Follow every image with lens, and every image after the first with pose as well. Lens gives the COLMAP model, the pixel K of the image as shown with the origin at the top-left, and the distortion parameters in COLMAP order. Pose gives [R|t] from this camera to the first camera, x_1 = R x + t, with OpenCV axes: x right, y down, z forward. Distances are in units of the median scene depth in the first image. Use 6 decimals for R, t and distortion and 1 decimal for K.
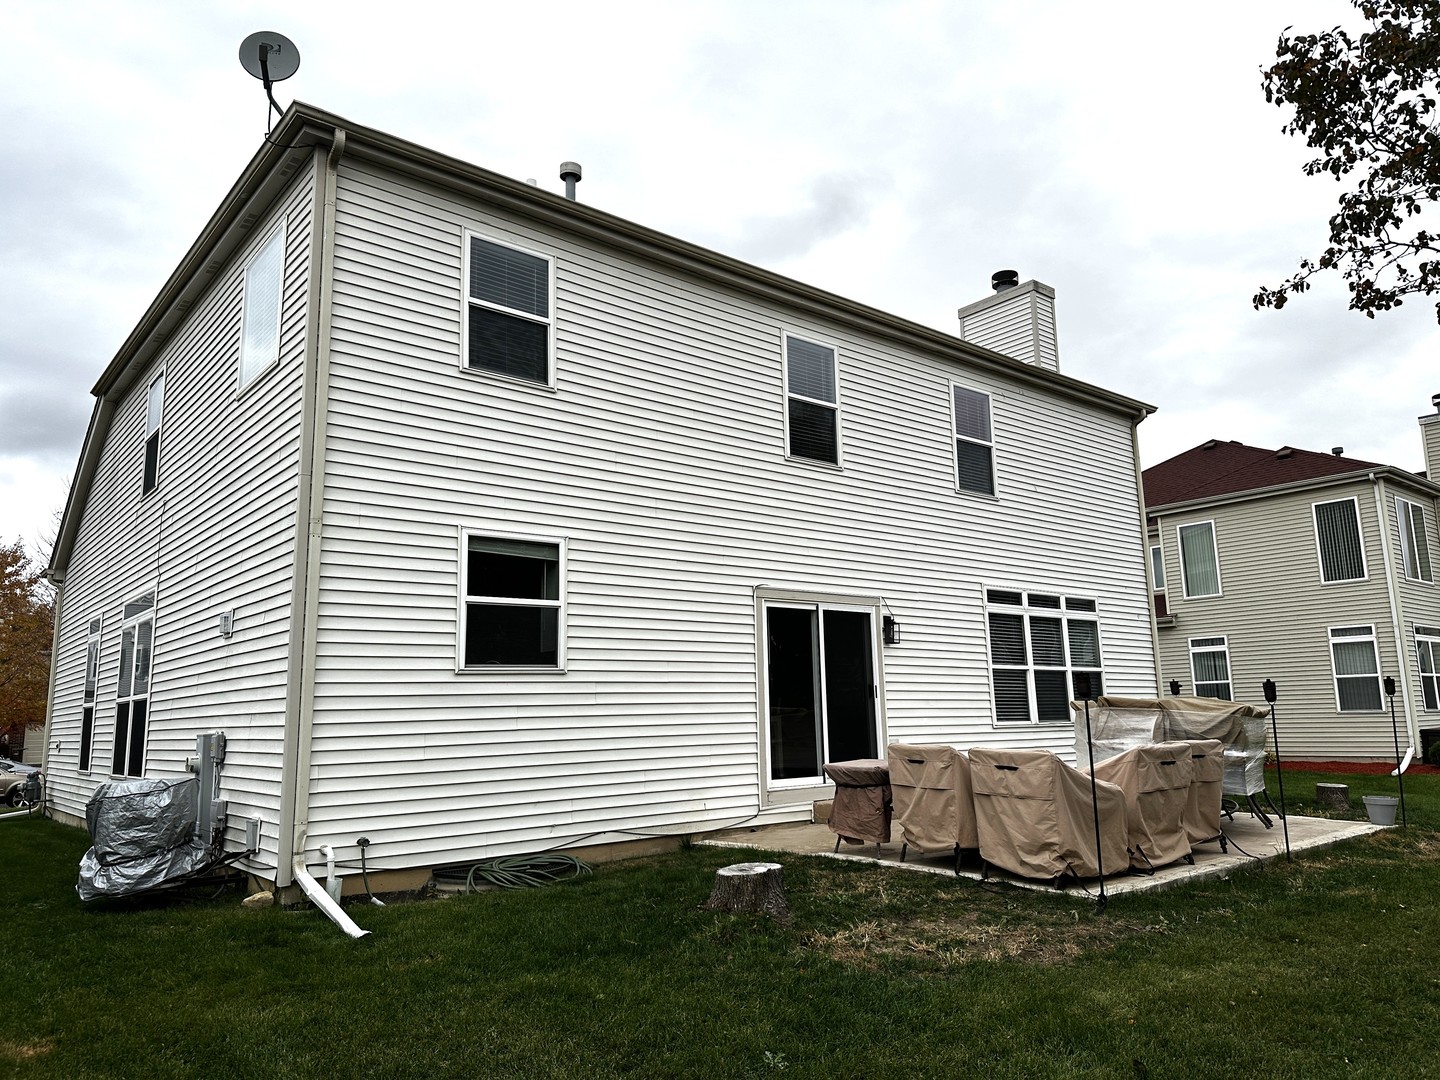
lens RADIAL K [[1006.7, 0, 718.4], [0, 1006.7, 530.6], [0, 0, 1]] dist [0.009272, 0.000613]
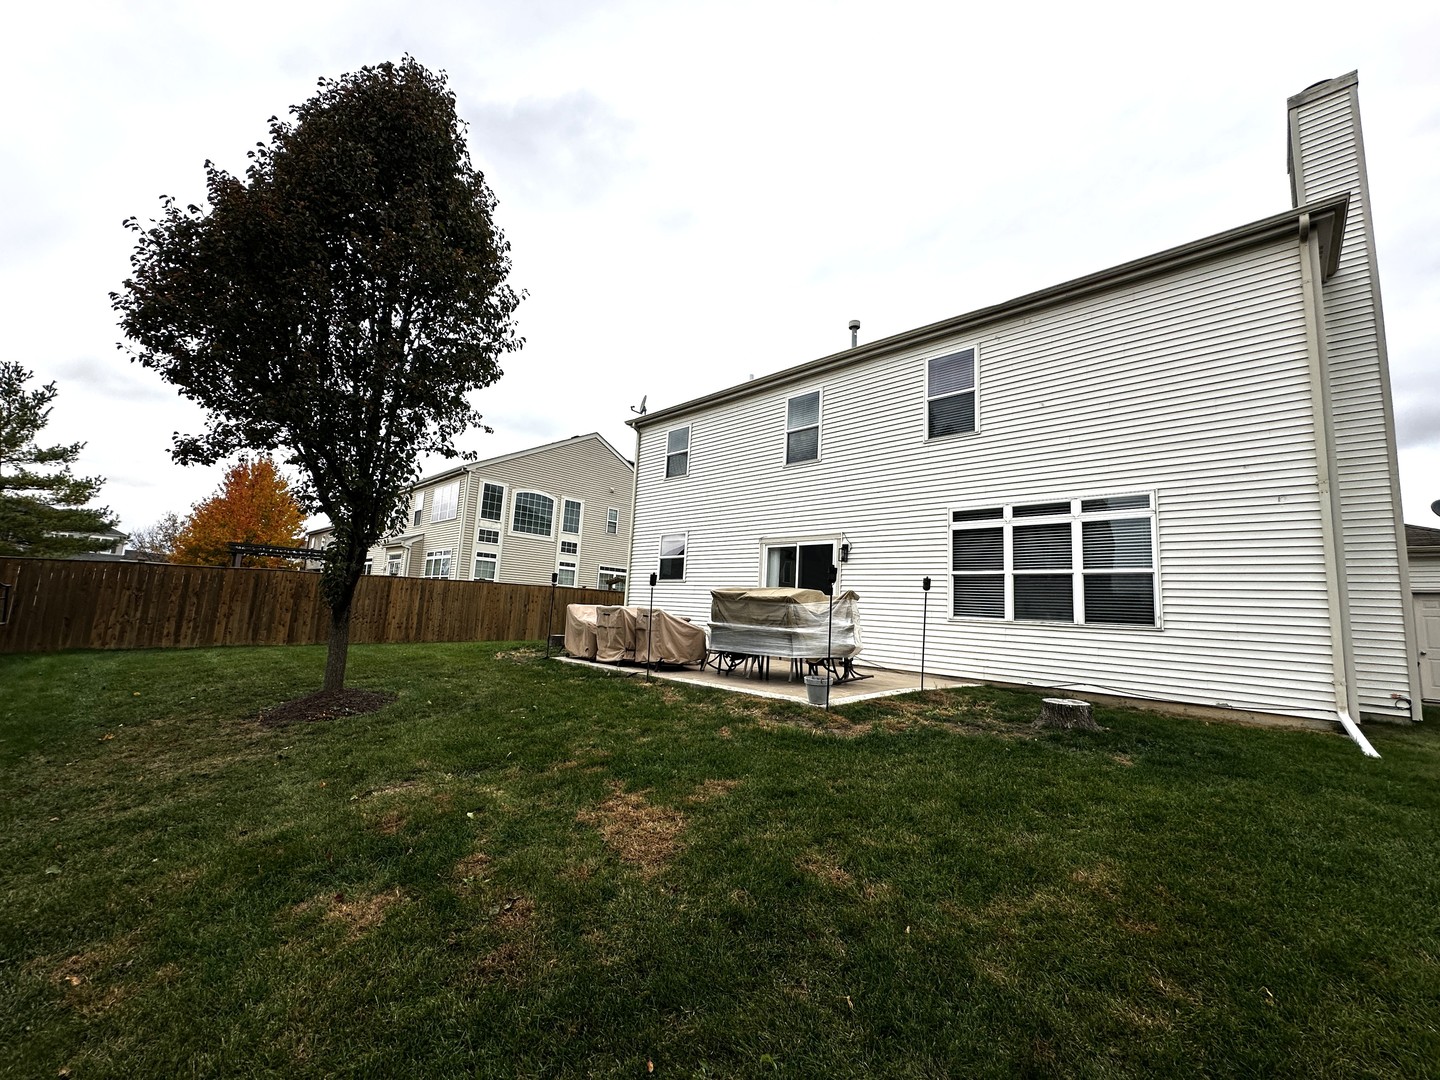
lens RADIAL K [[577.6, 0, 718.0], [0, 577.6, 548.3], [0, 0, 1]] dist [-0.003247, -0.000216]
pose [[0.112971, -0.086449, -0.989830, 0.937911], [0.125752, 0.989441, -0.072063, 0.118233], [0.985609, -0.116332, 0.122649, 0.618671]]
